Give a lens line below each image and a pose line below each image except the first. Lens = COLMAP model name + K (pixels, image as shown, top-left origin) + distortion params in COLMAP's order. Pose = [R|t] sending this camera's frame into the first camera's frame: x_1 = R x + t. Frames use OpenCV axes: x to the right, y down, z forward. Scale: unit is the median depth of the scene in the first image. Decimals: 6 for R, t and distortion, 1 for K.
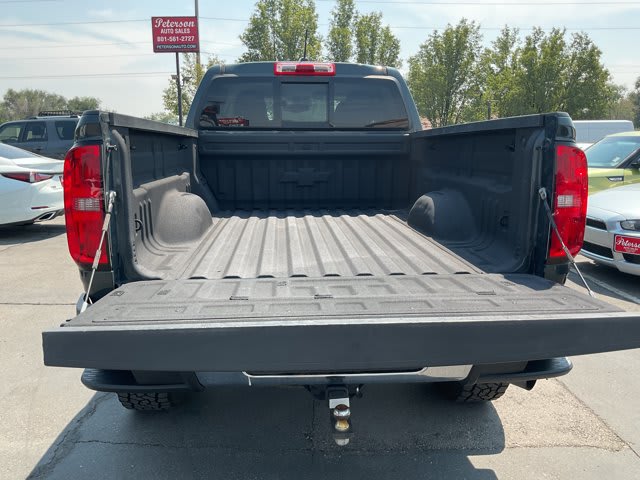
lens RADIAL K [[535.5, 0, 320.0], [0, 535.5, 240.0], [0, 0, 1]] dist [0.025020, -0.059470]
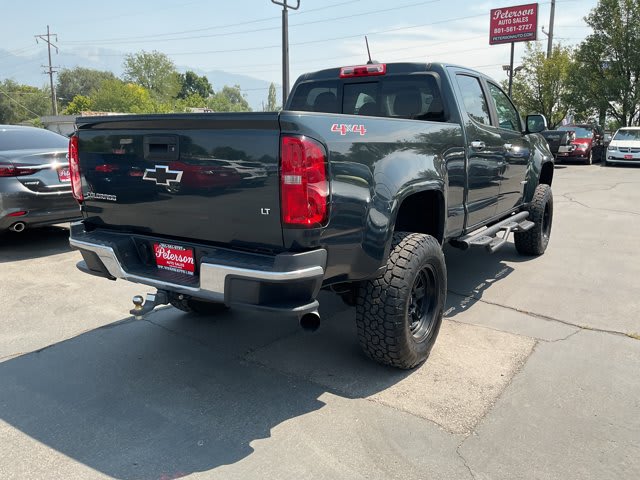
lens RADIAL K [[535.5, 0, 320.0], [0, 535.5, 240.0], [0, 0, 1]] dist [0.025020, -0.059470]
pose [[0.790395, 0.118660, -0.600995, 0.059145], [-0.108698, 0.992659, 0.053036, -0.000180], [0.602876, 0.023407, 0.797491, 0.000853]]
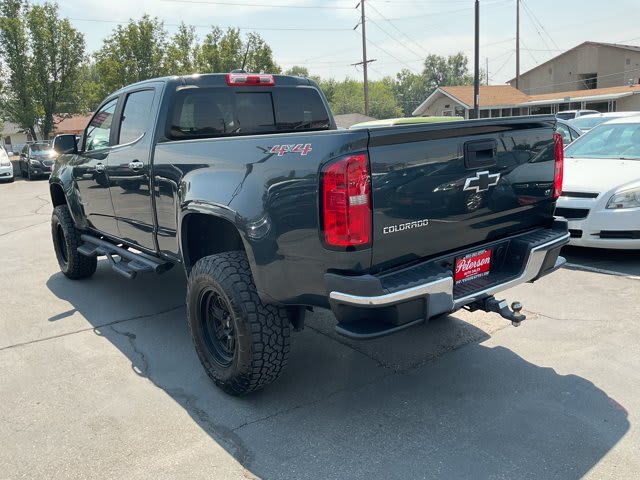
lens RADIAL K [[535.5, 0, 320.0], [0, 535.5, 240.0], [0, 0, 1]] dist [0.025020, -0.059470]
pose [[0.836911, -0.160640, 0.523234, -0.051712], [0.155581, 0.986348, 0.053972, -0.002108], [-0.524761, 0.036236, 0.850478, -0.003148]]
